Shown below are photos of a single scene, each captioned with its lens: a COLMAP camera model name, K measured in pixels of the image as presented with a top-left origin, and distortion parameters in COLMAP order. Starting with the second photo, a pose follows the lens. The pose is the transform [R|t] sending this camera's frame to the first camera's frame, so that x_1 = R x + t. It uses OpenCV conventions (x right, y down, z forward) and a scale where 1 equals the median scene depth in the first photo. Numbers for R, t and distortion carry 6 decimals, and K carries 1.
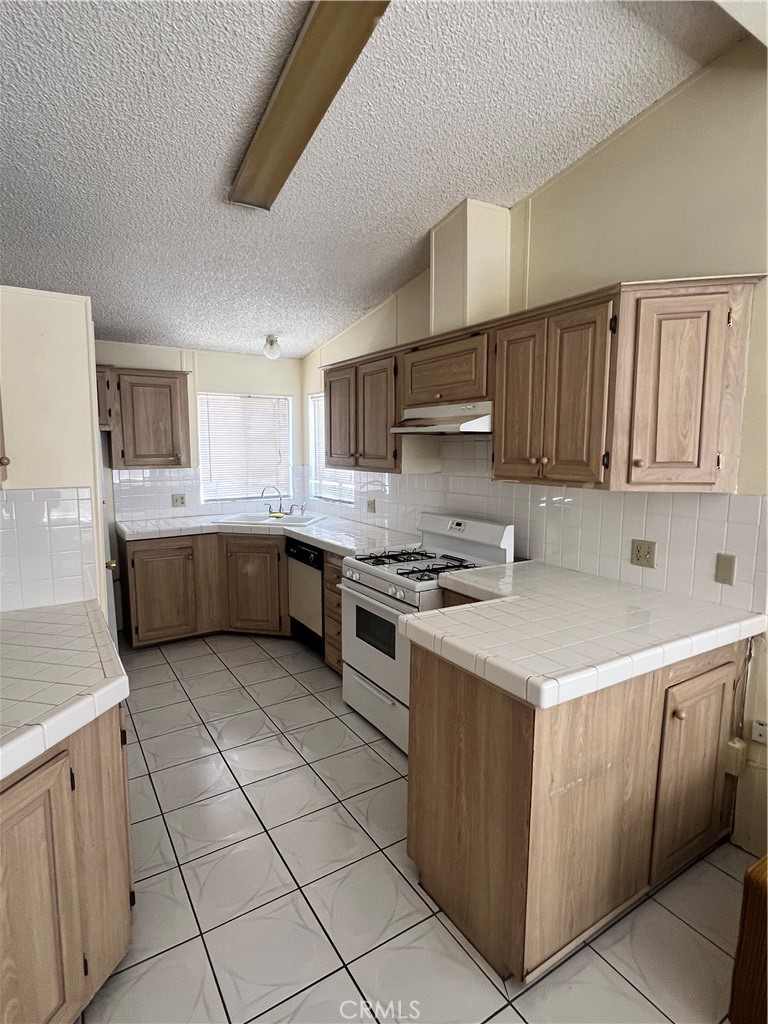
lens RADIAL K [[527.3, 0, 378.5], [0, 527.3, 510.6], [0, 0, 1]] dist [0.003209, 0.000196]
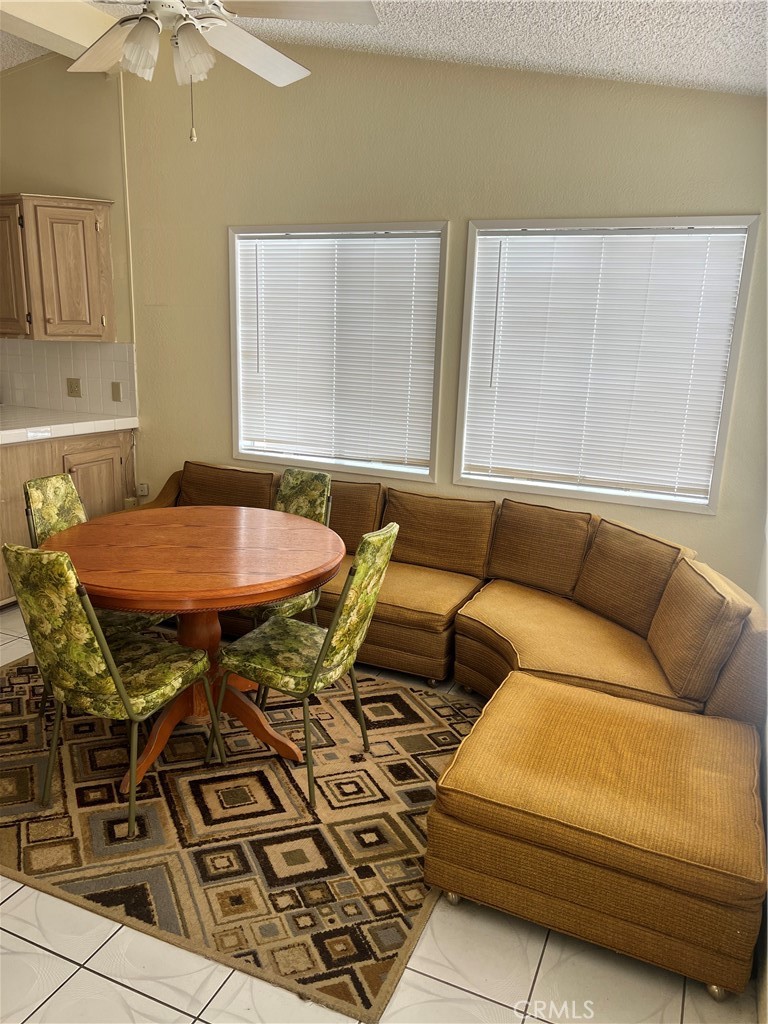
lens RADIAL K [[765.7, 0, 379.7], [0, 765.7, 515.2], [0, 0, 1]] dist [0.055709, -0.062767]
pose [[0.820265, -0.113200, 0.560670, -0.029639], [0.037733, 0.988795, 0.144435, 0.173866], [-0.570737, -0.097319, 0.815345, -1.370780]]
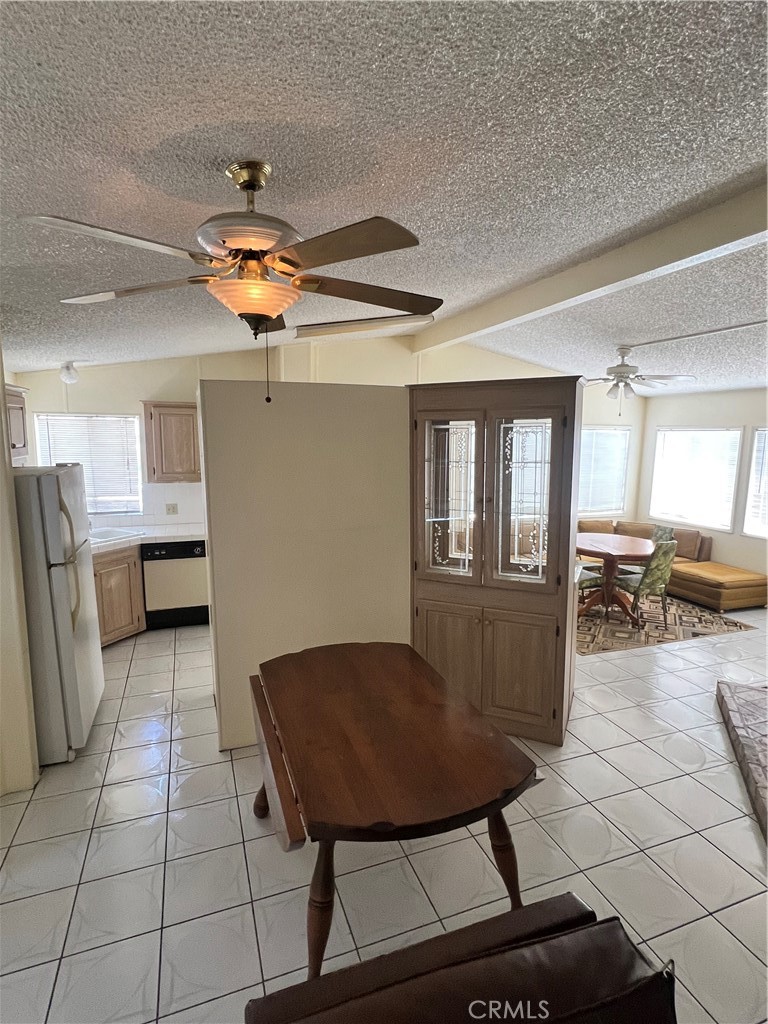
lens RADIAL K [[527.3, 0, 378.5], [0, 527.3, 510.6], [0, 0, 1]] dist [0.003209, 0.000196]
pose [[0.203500, -0.141285, 0.968827, -2.378903], [0.107701, 0.986758, 0.121278, -0.220103], [-0.973133, 0.079664, 0.216022, 0.451892]]
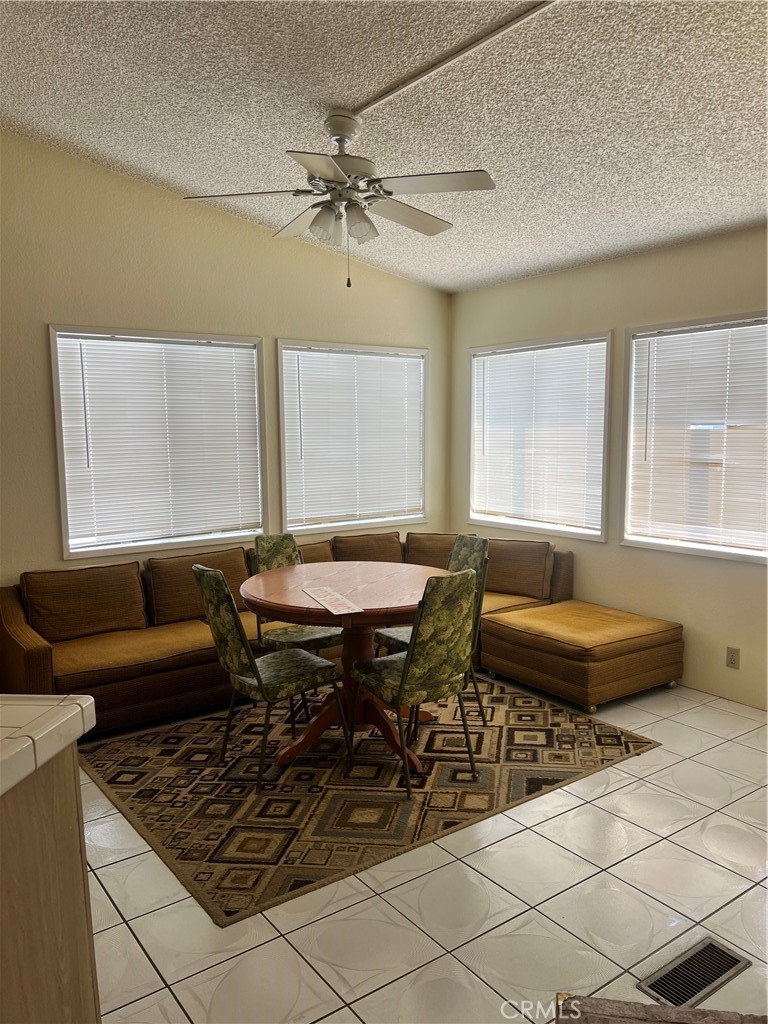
lens RADIAL K [[765.7, 0, 379.7], [0, 765.7, 515.2], [0, 0, 1]] dist [0.055709, -0.062767]
pose [[-0.076758, -0.118457, 0.989988, -1.214343], [0.130367, 0.983201, 0.127753, 0.042812], [-0.988490, 0.138868, -0.060026, -0.082704]]
